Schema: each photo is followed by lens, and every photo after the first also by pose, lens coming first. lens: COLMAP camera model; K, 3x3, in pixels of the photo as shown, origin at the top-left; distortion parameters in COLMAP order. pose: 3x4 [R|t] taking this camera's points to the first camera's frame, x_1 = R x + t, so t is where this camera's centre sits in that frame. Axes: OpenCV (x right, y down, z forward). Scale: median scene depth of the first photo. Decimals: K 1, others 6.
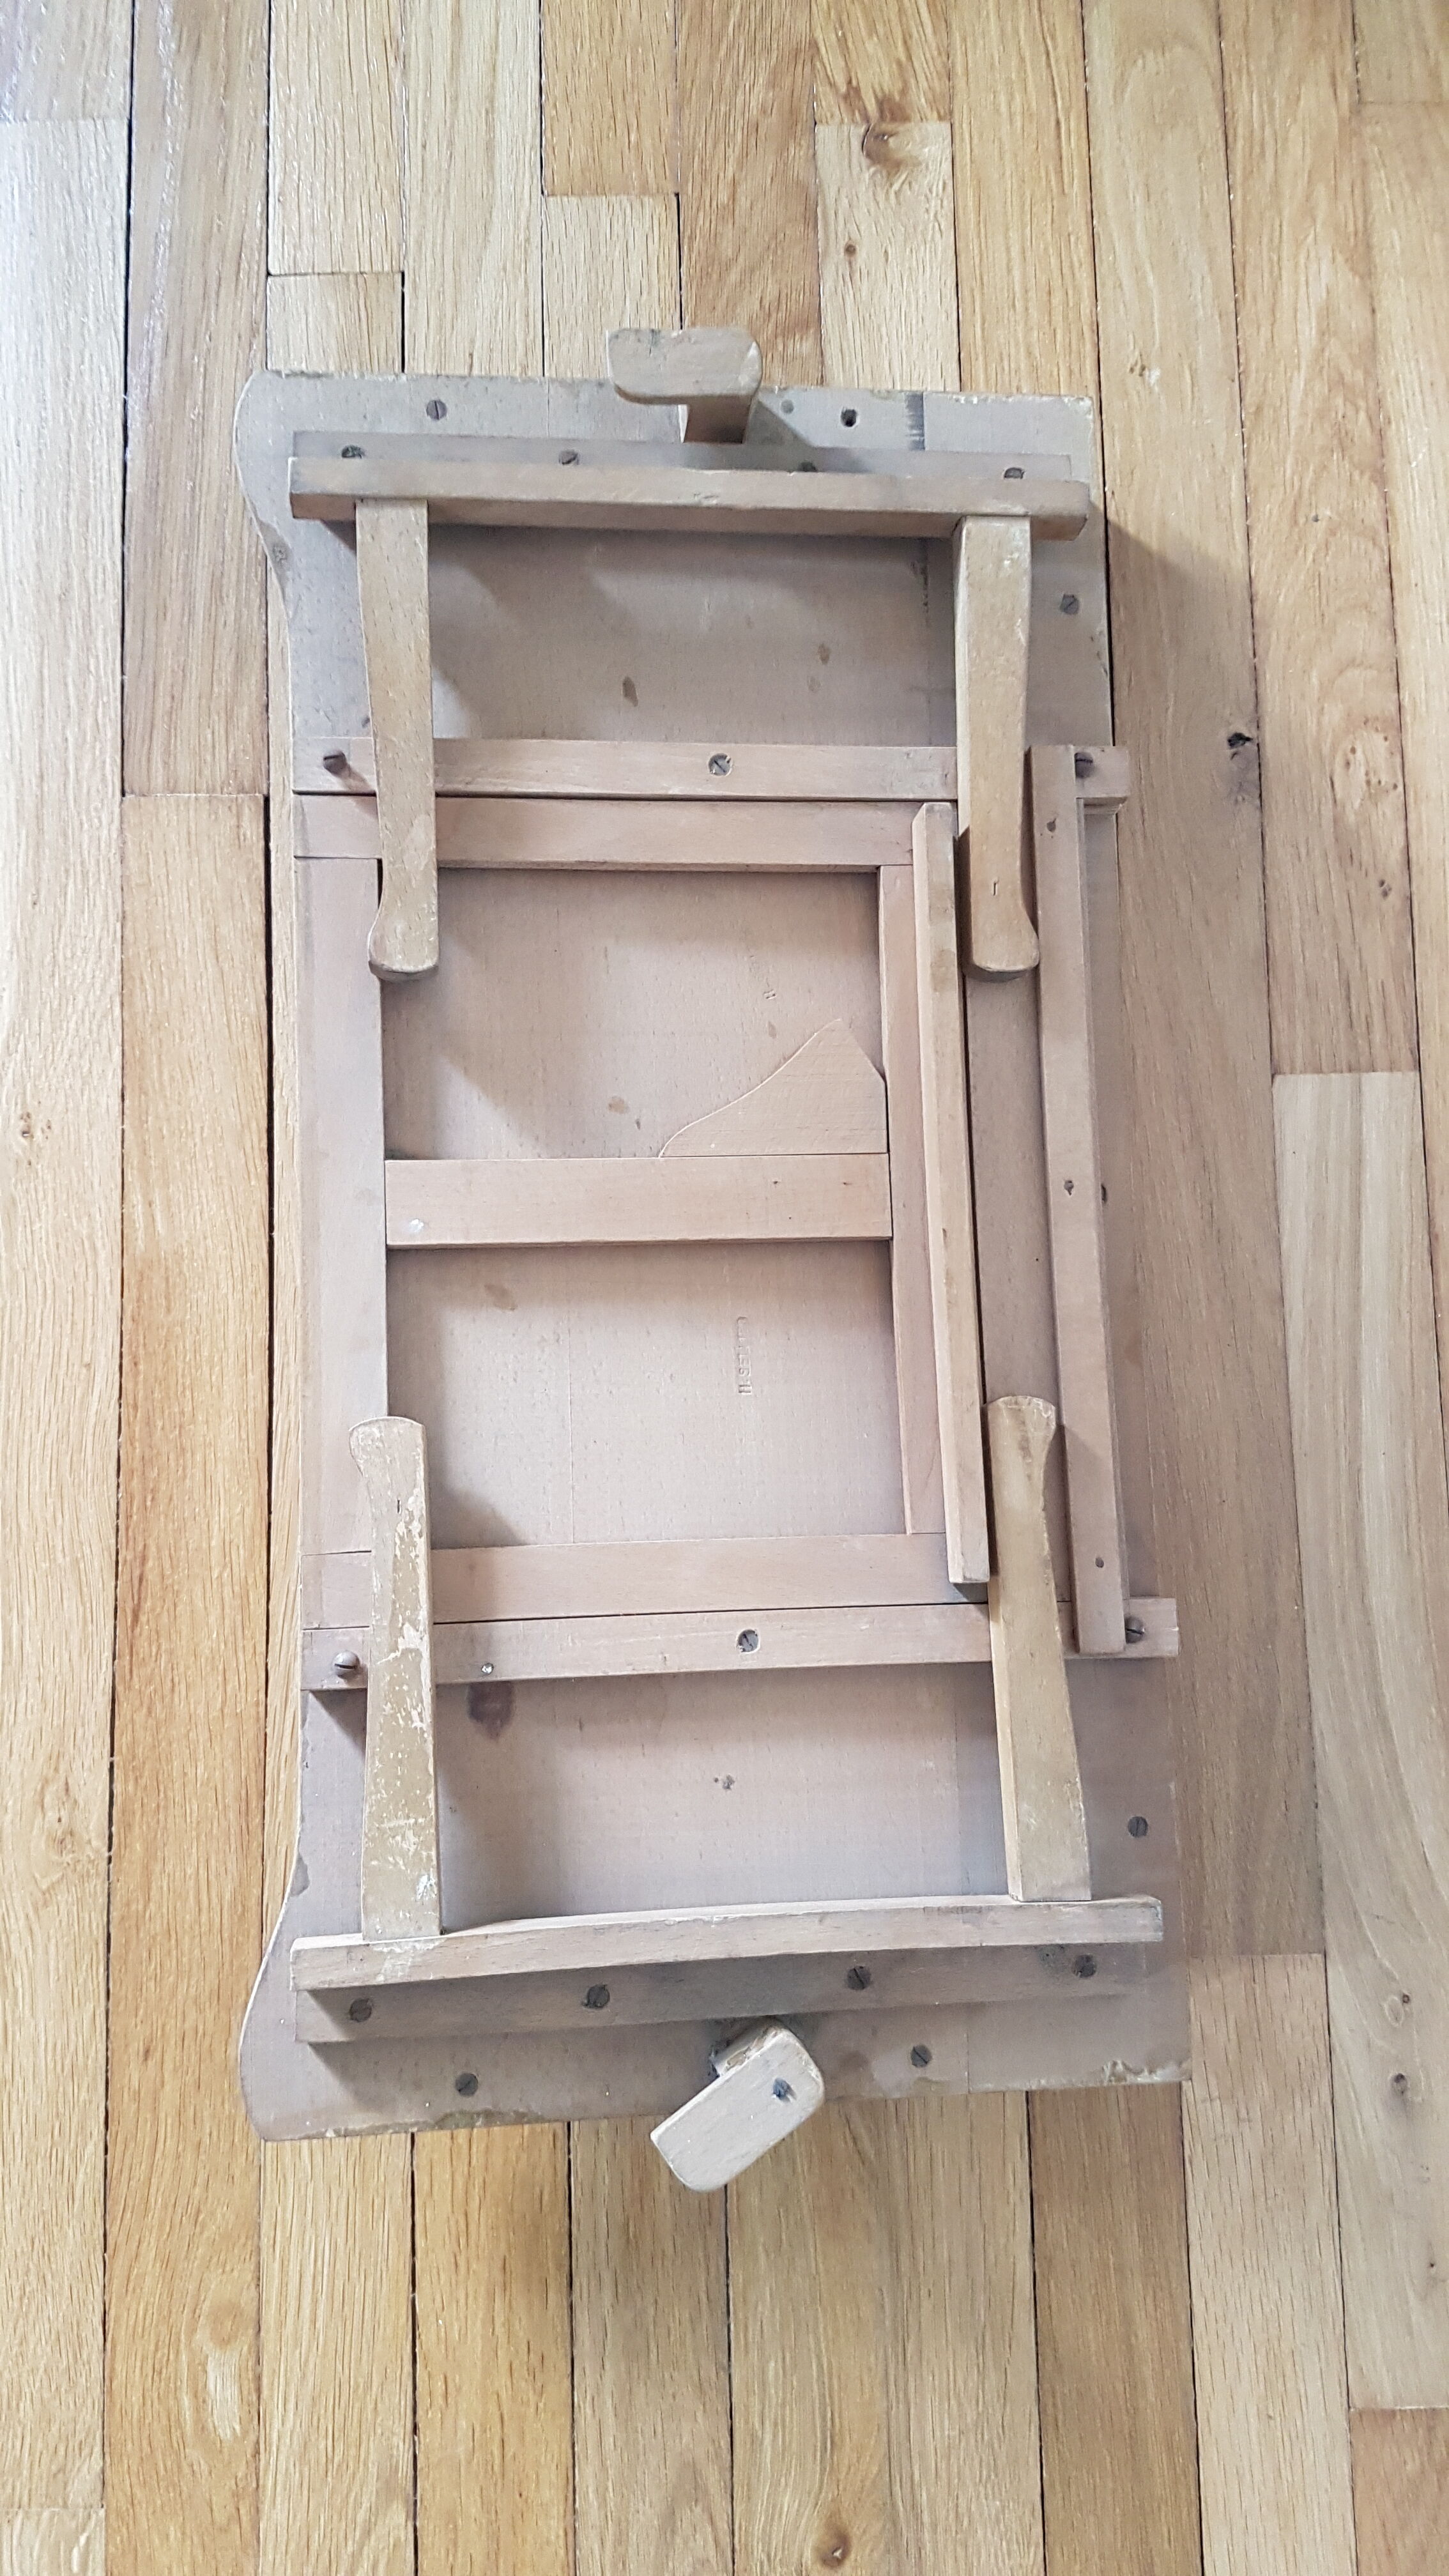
lens RADIAL K [[2000.0, 0, 717.2], [0, 2000.0, 1309.1], [0, 0, 1]] dist [0.196767, -0.390800]
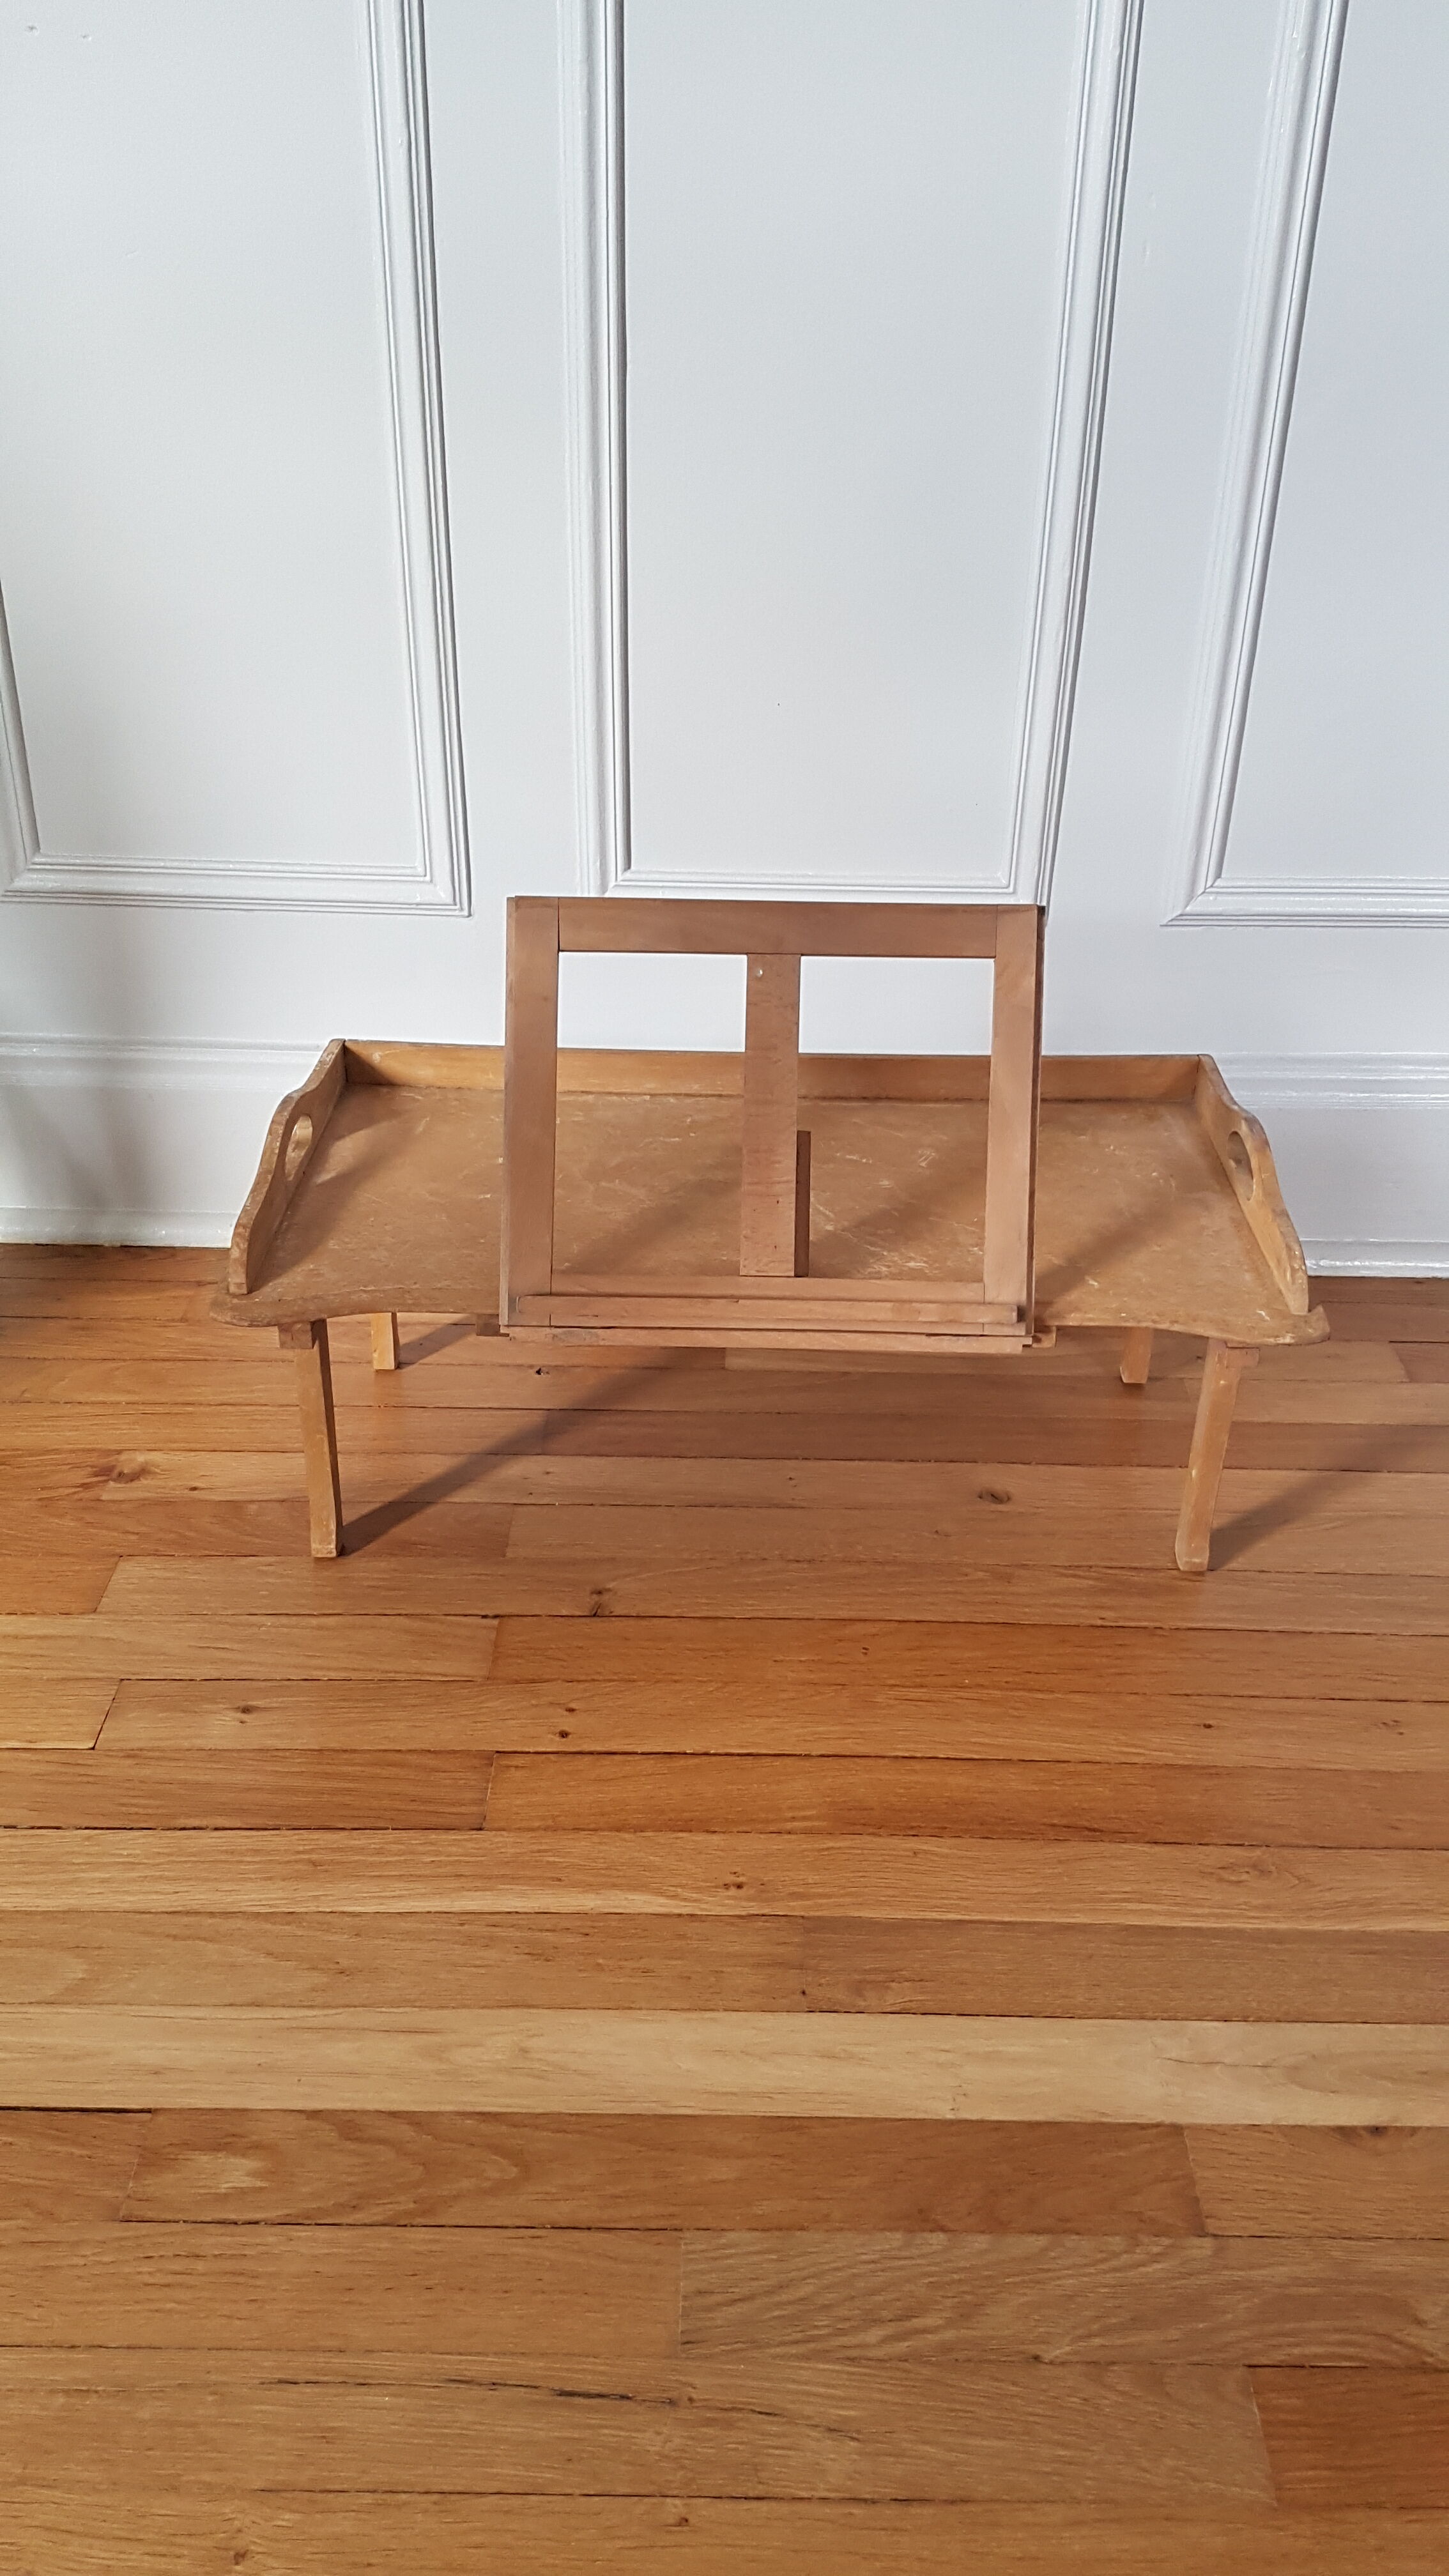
lens RADIAL K [[2029.8, 0, 739.8], [0, 2029.8, 1295.2], [0, 0, 1]] dist [0.109792, -0.196634]
pose [[0.021923, -0.492143, 0.870238, -1.278467], [0.991191, 0.124417, 0.045391, -0.190614], [-0.130612, 0.861577, 0.490536, 0.029984]]
